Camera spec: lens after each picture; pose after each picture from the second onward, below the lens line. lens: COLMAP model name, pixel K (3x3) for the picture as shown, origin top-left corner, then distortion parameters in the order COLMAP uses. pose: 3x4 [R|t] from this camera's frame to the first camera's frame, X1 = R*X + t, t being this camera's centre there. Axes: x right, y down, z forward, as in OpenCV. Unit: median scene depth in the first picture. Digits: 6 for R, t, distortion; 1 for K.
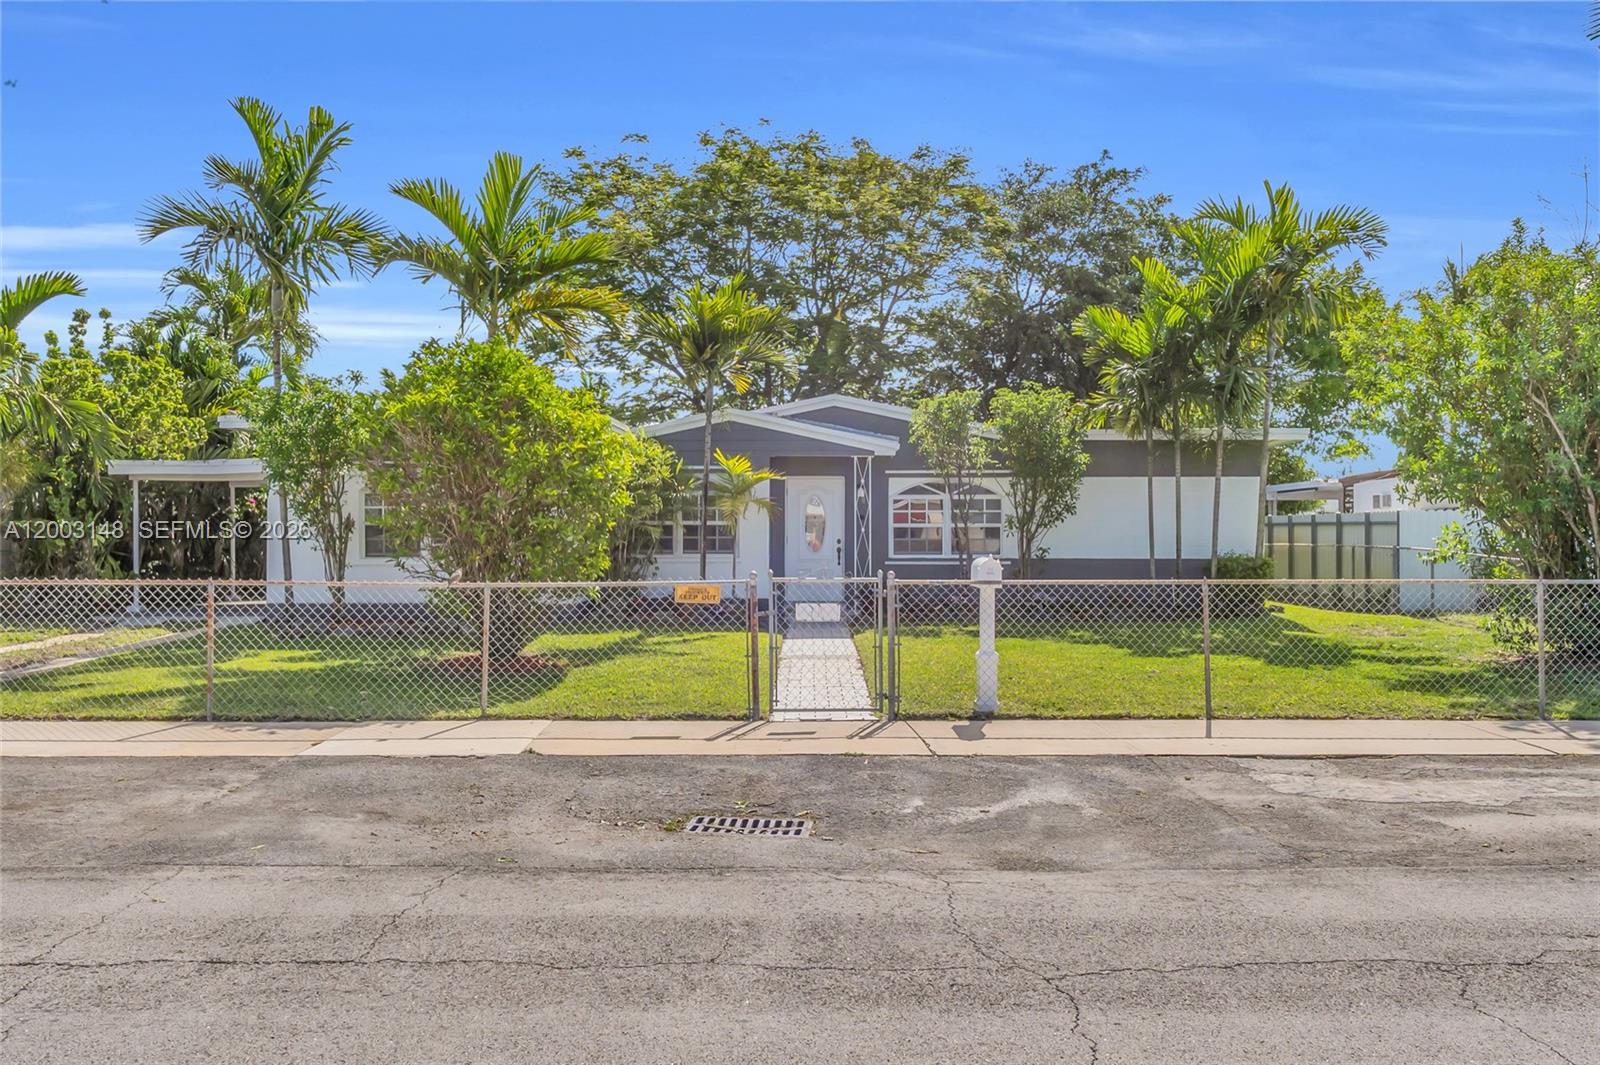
lens RADIAL K [[1233.7, 0, 799.6], [0, 1233.7, 537.0], [0, 0, 1]] dist [-0.002615, -0.000976]
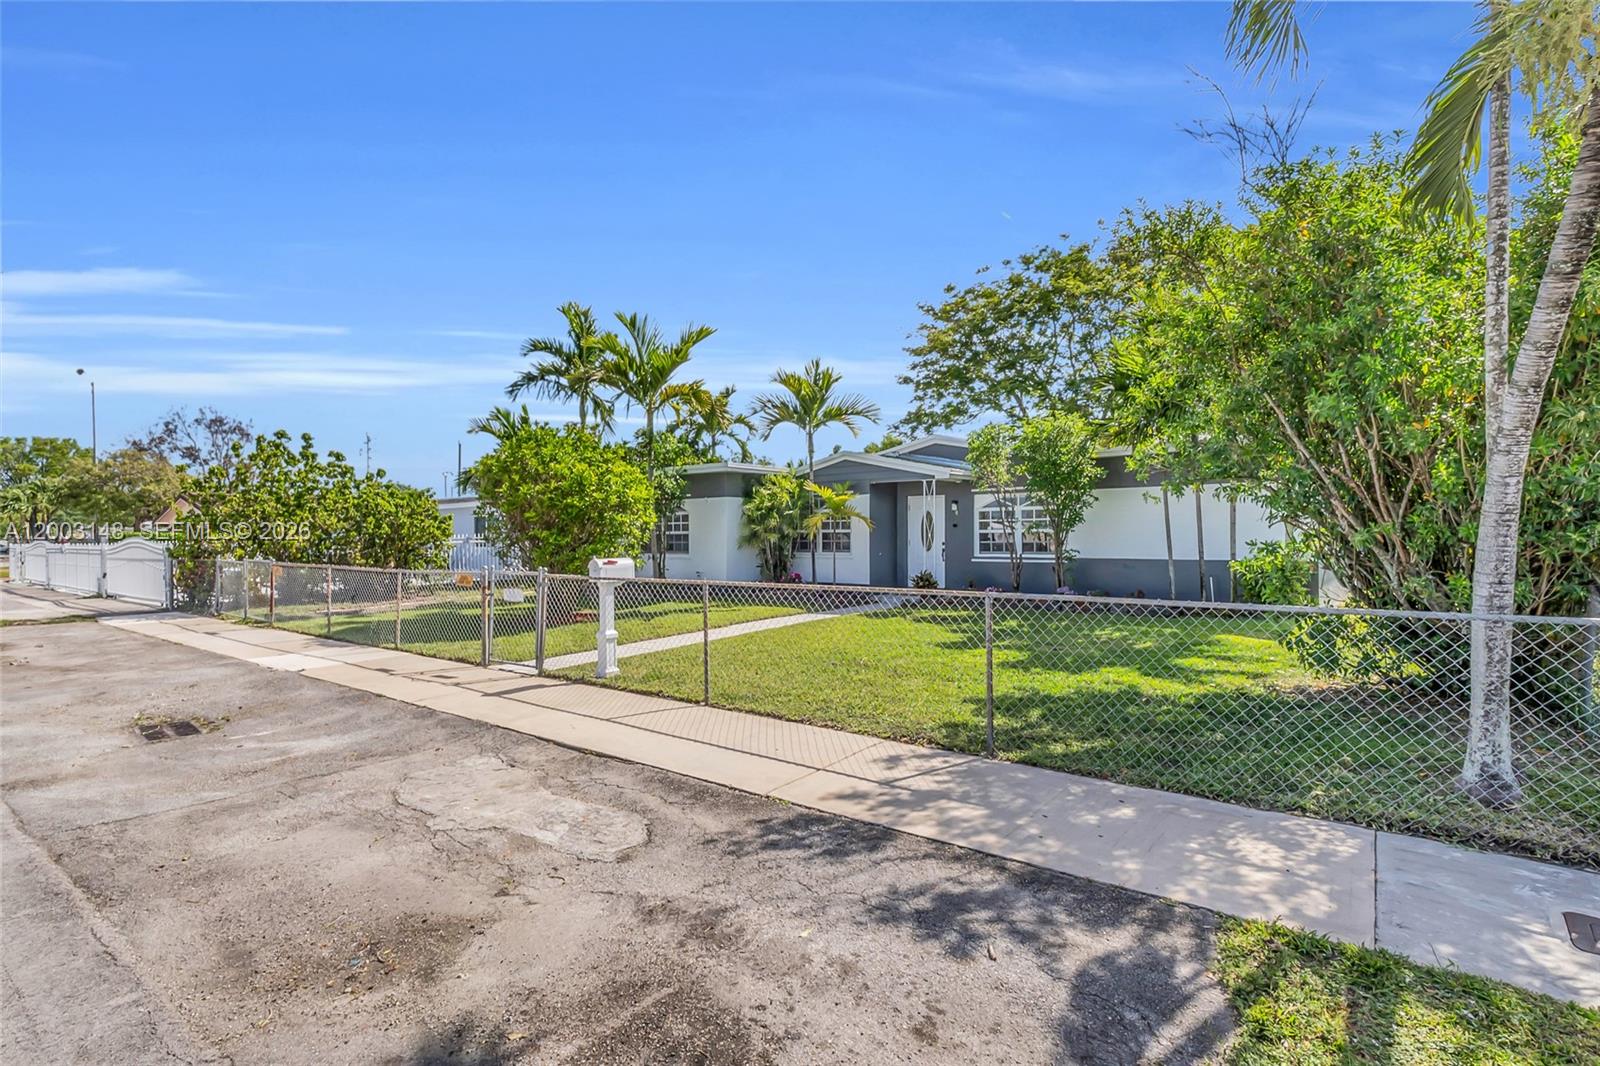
lens RADIAL K [[756.6, 0, 800.1], [0, 756.6, 534.3], [0, 0, 1]] dist [0.001956, 0.000017]
pose [[0.796932, -0.008703, -0.604007, 0.431214], [0.004947, 0.999957, -0.007881, -0.001101], [0.604049, 0.003292, 0.796940, 0.260346]]
